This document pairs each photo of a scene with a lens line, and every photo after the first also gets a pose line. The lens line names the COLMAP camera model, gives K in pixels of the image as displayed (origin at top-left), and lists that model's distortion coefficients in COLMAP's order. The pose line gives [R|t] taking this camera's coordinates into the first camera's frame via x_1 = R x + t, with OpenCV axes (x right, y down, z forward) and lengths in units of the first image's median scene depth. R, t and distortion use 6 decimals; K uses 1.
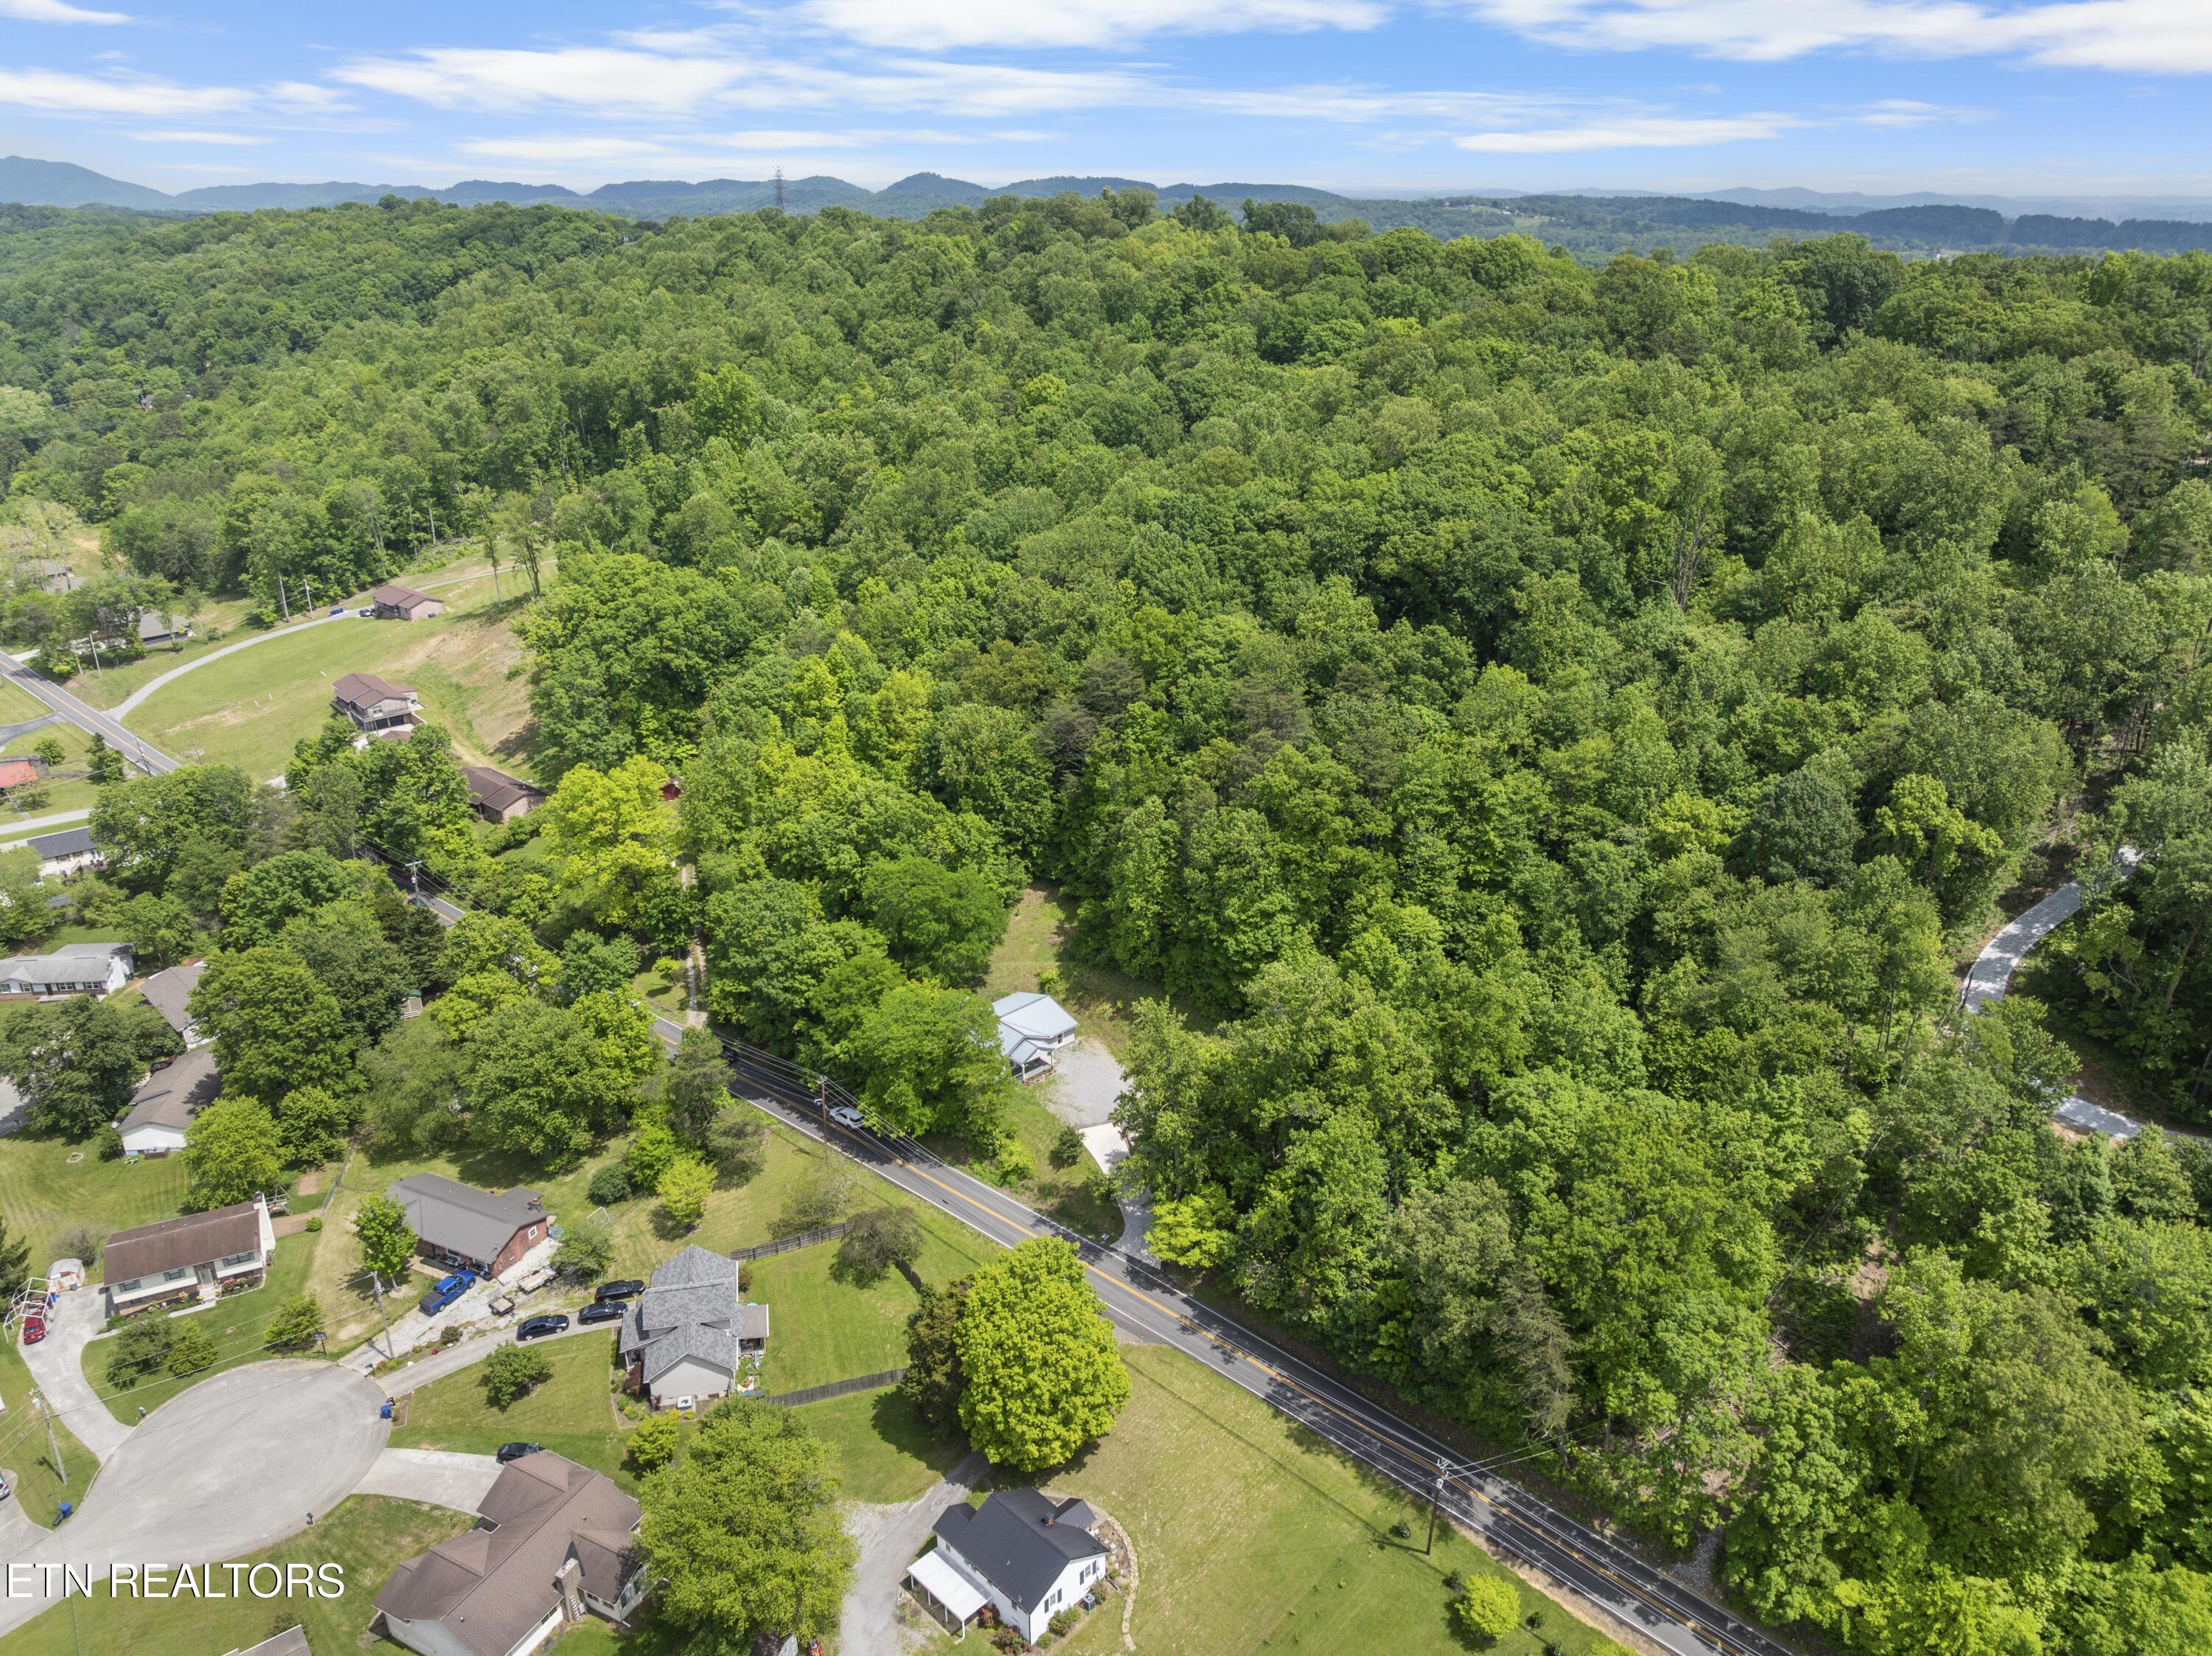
lens RADIAL K [[1560.7, 0, 1114.1], [0, 1560.7, 824.7], [0, 0, 1]] dist [-0.047571, 0.015968]
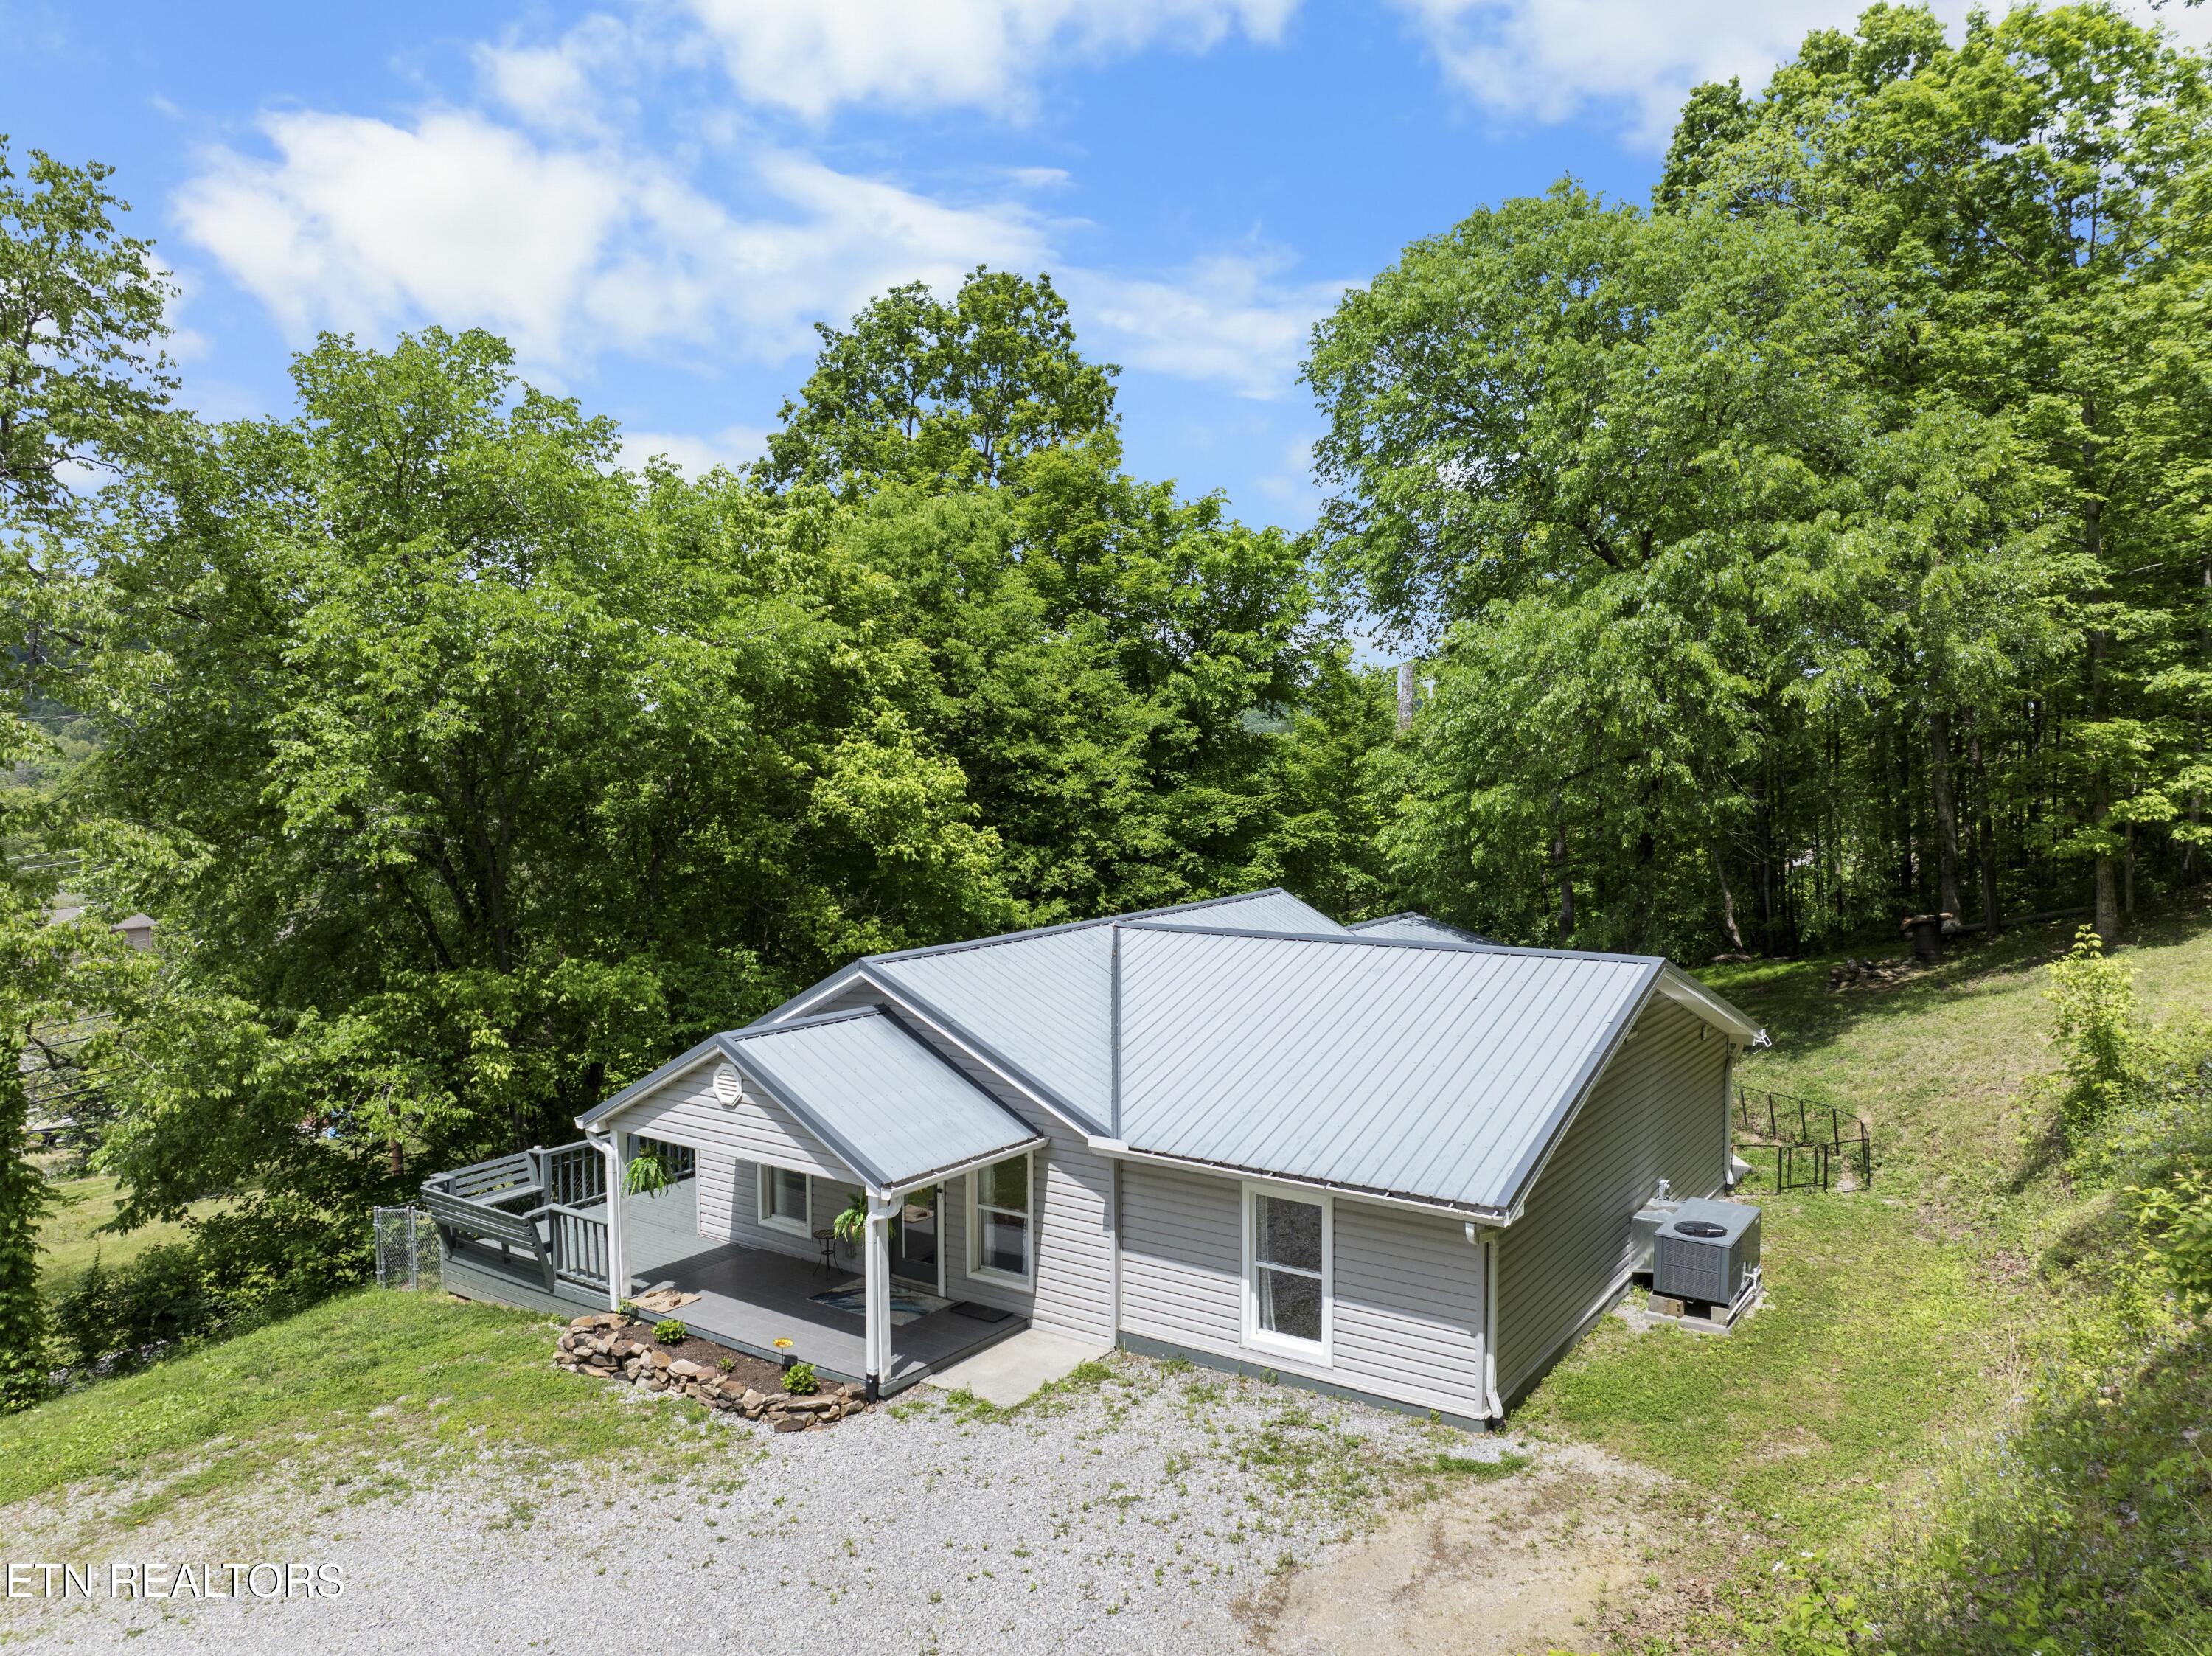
lens RADIAL K [[1560.7, 0, 1113.7], [0, 1560.7, 844.0], [0, 0, 1]] dist [-0.047571, 0.015968]
pose [[0.199346, 0.058430, -0.978186, 0.050469], [-0.370951, 0.928434, -0.020138, 0.123342], [0.907004, 0.366874, 0.206755, 0.990471]]
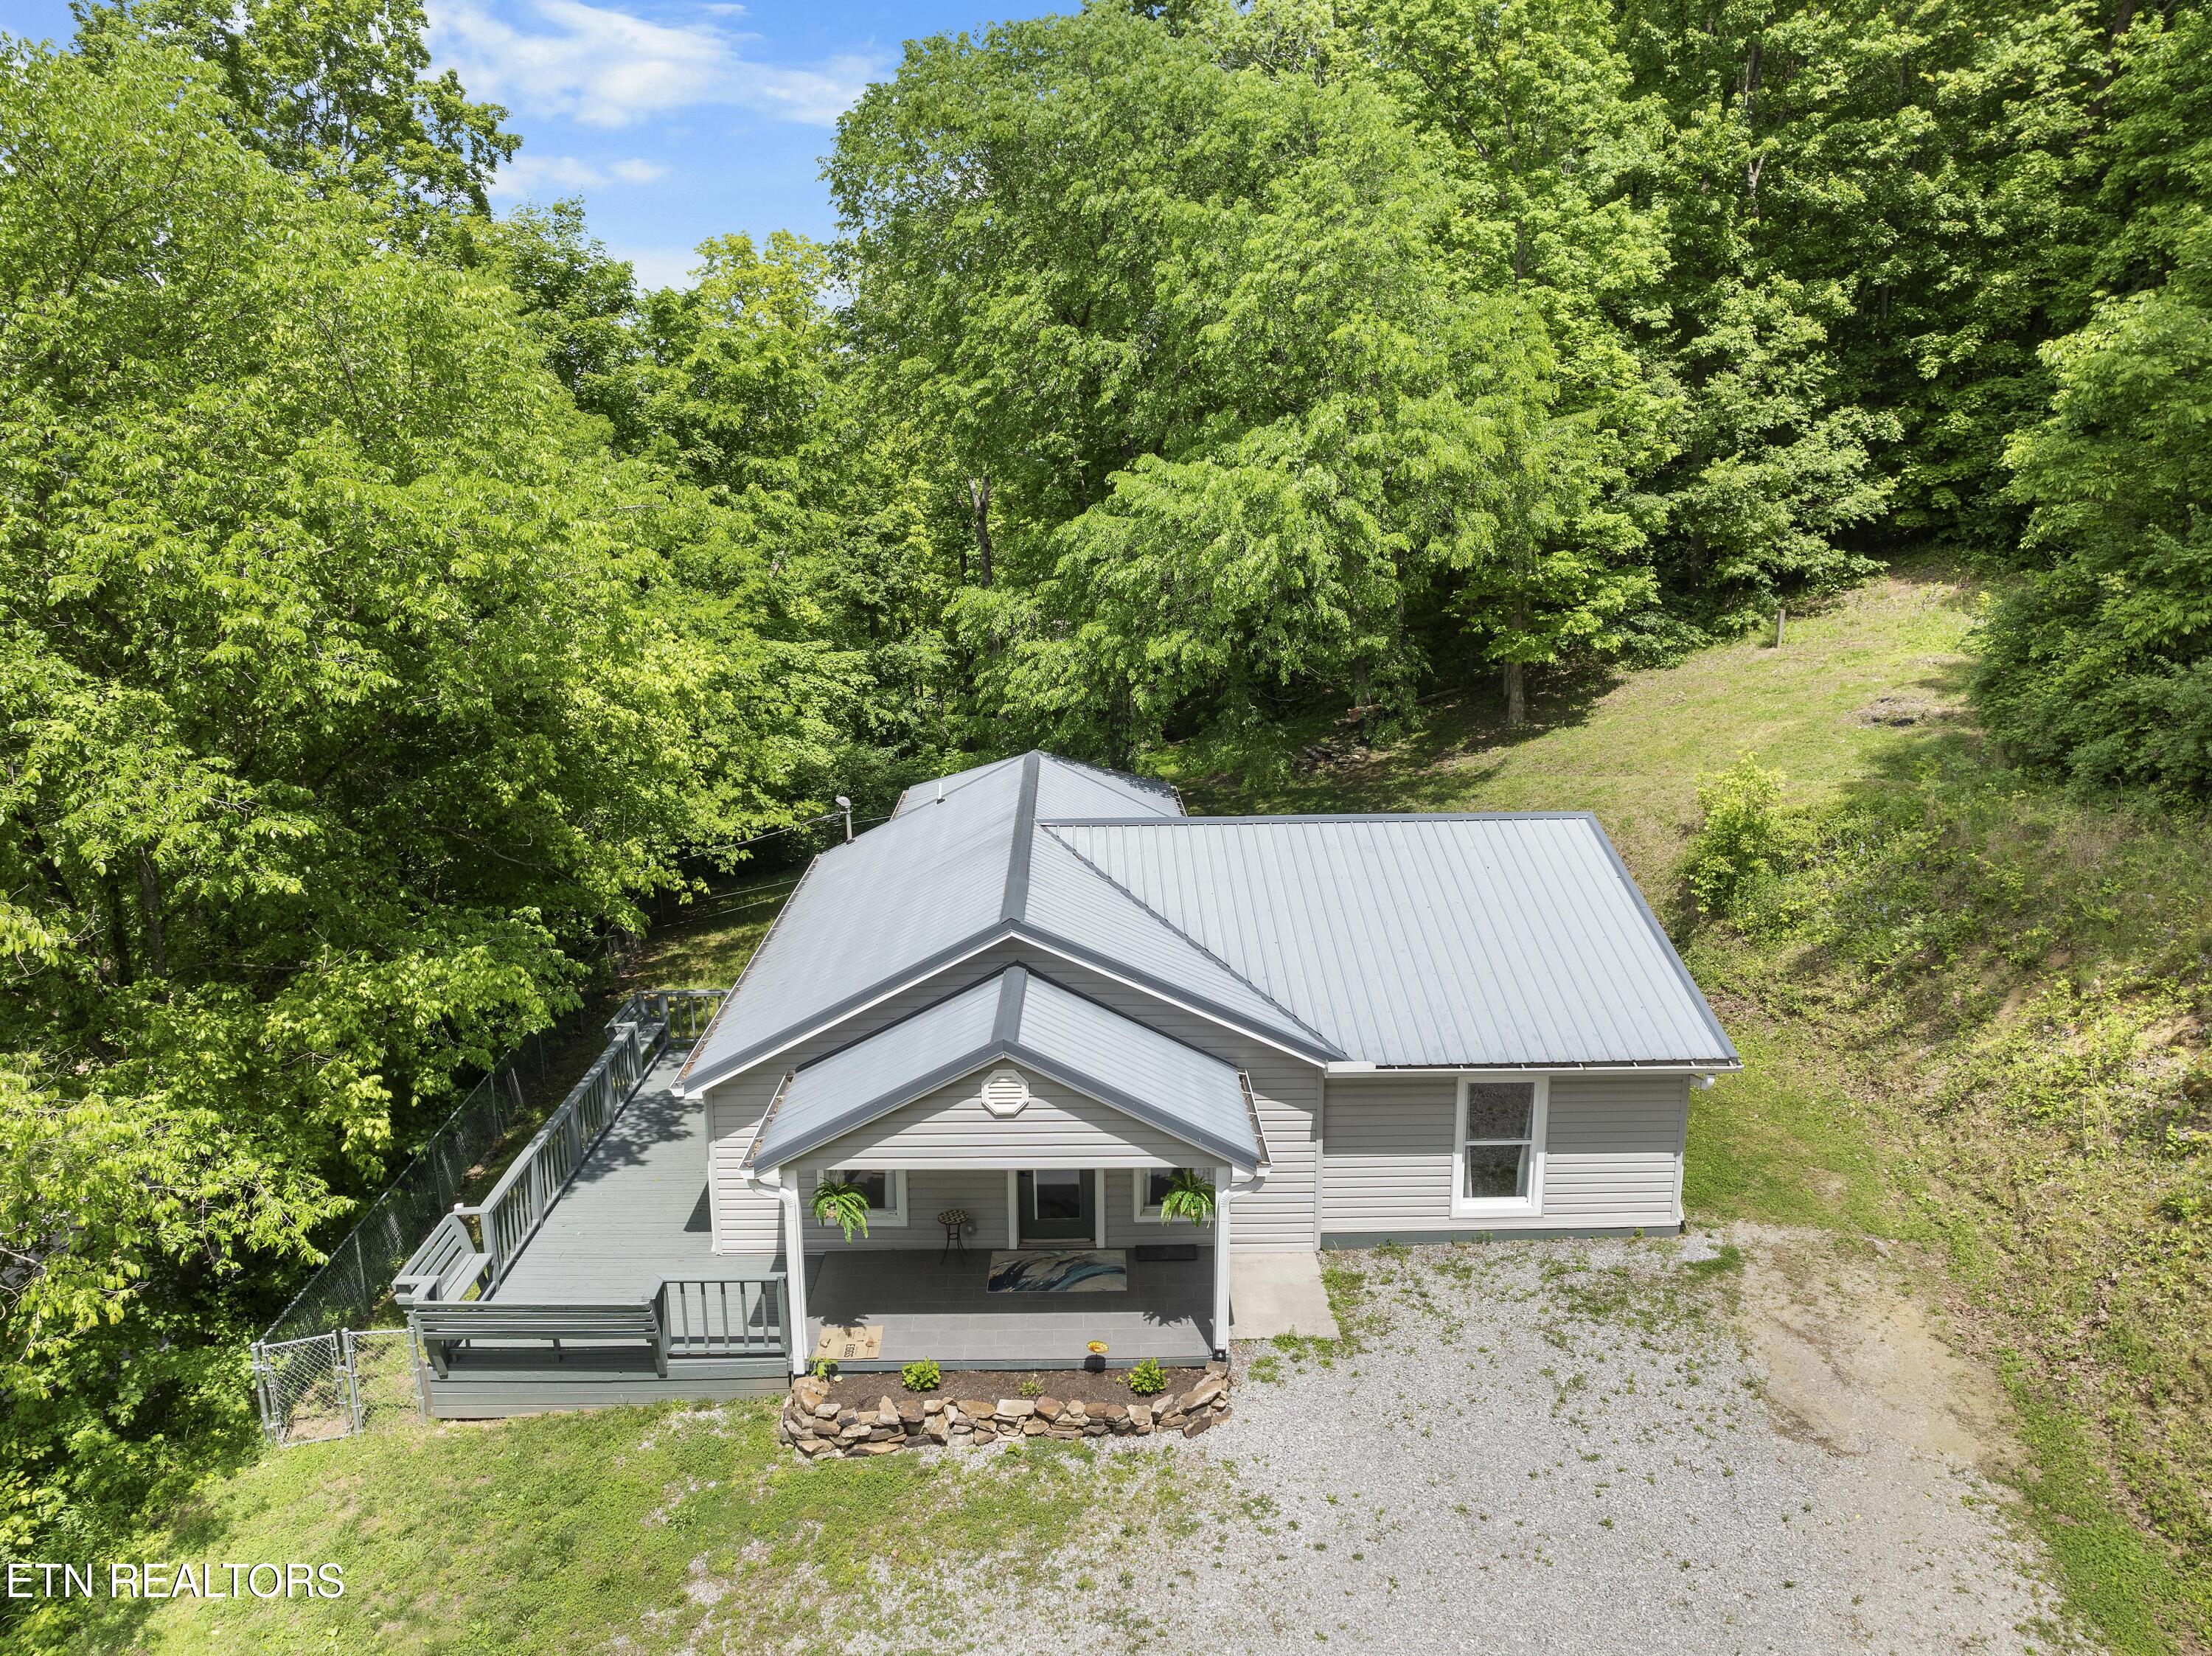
lens RADIAL K [[1560.7, 0, 1104.1], [0, 1560.7, 832.5], [0, 0, 1]] dist [-0.047571, 0.015968]
pose [[0.737907, 0.141765, -0.659845, 0.010054], [-0.253037, 0.964486, -0.075756, 0.135567], [0.625672, 0.222866, 0.747573, 0.930496]]
